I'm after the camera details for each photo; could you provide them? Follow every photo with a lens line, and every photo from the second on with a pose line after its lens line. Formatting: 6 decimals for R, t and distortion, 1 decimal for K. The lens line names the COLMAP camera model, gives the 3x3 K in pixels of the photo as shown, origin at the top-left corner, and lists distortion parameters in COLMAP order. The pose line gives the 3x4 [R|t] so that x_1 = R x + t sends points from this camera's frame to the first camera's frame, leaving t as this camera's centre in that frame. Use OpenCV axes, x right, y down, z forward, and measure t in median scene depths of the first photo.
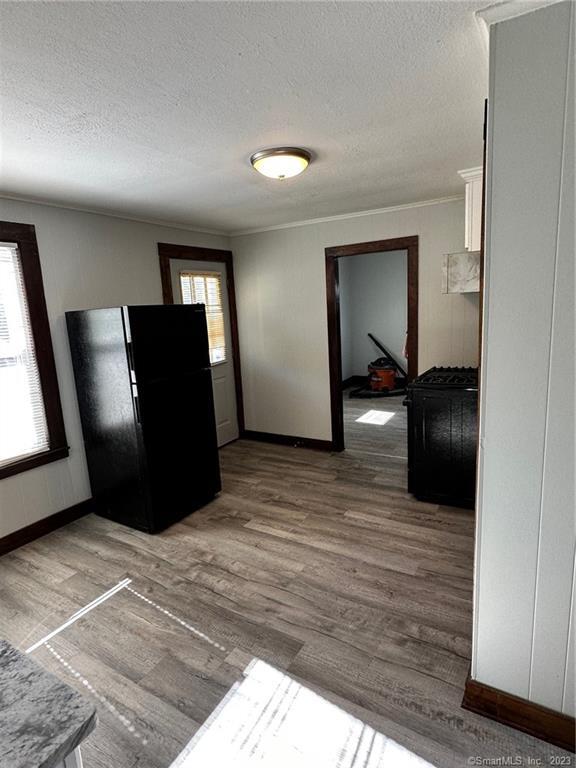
lens RADIAL K [[426.7, 0, 290.2], [0, 426.7, 384.4], [0, 0, 1]] dist [0.000112, 0.001319]
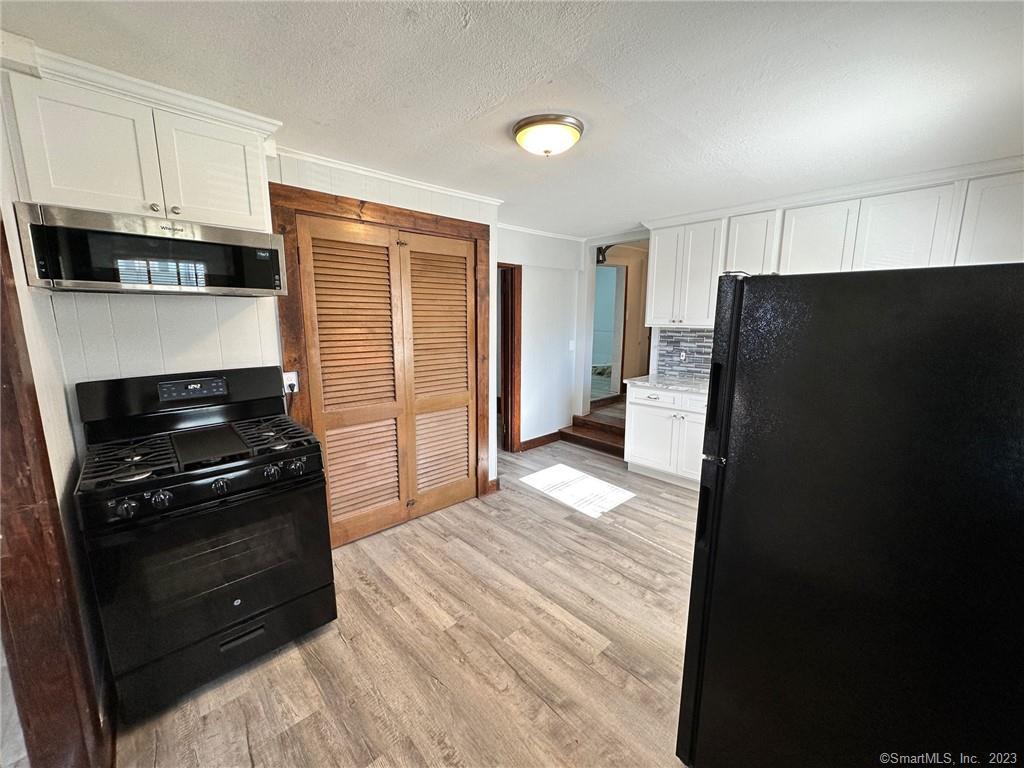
lens RADIAL K [[409.4, 0, 511.4], [0, 409.4, 382.5], [0, 0, 1]] dist [0.000581, 0.000059]
pose [[-0.957125, 0.001376, 0.289672, -0.159025], [0.098644, 0.941770, 0.321462, -0.271055], [-0.272362, 0.336254, -0.901528, 1.609736]]
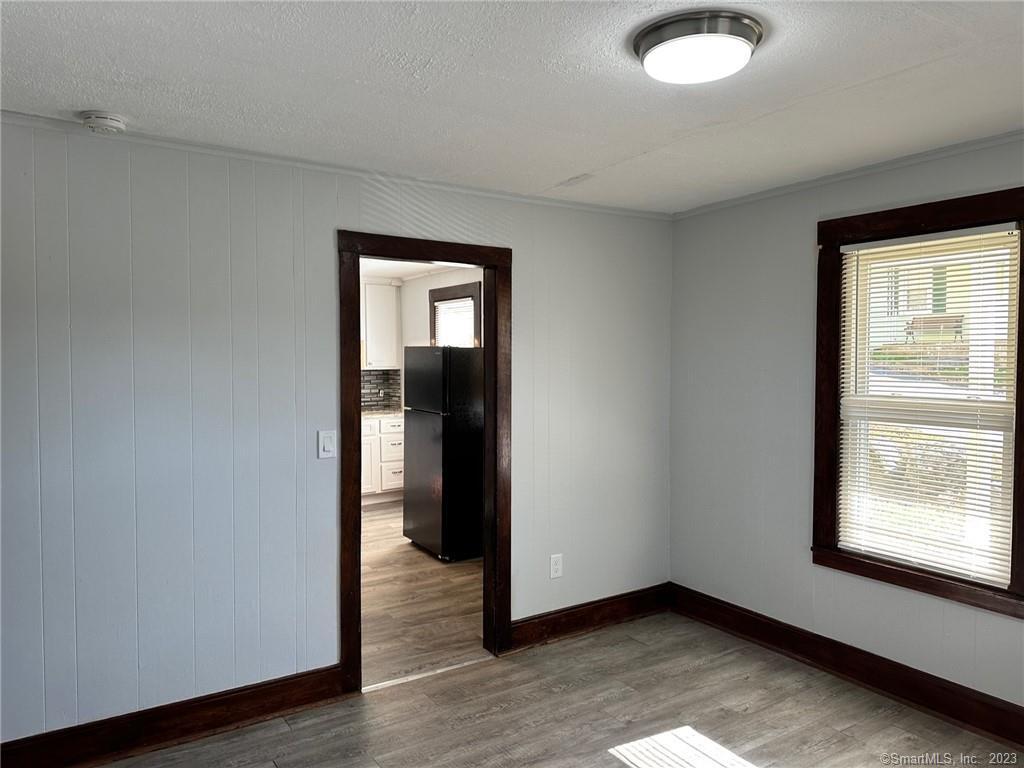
lens RADIAL K [[706.2, 0, 513.5], [0, 706.2, 382.1], [0, 0, 1]] dist [0.039126, 0.002761]
pose [[-0.441385, 0.096183, -0.892148, 1.306684], [-0.136123, 0.975555, 0.172521, -0.470483], [0.886933, 0.197590, -0.417503, 2.104711]]
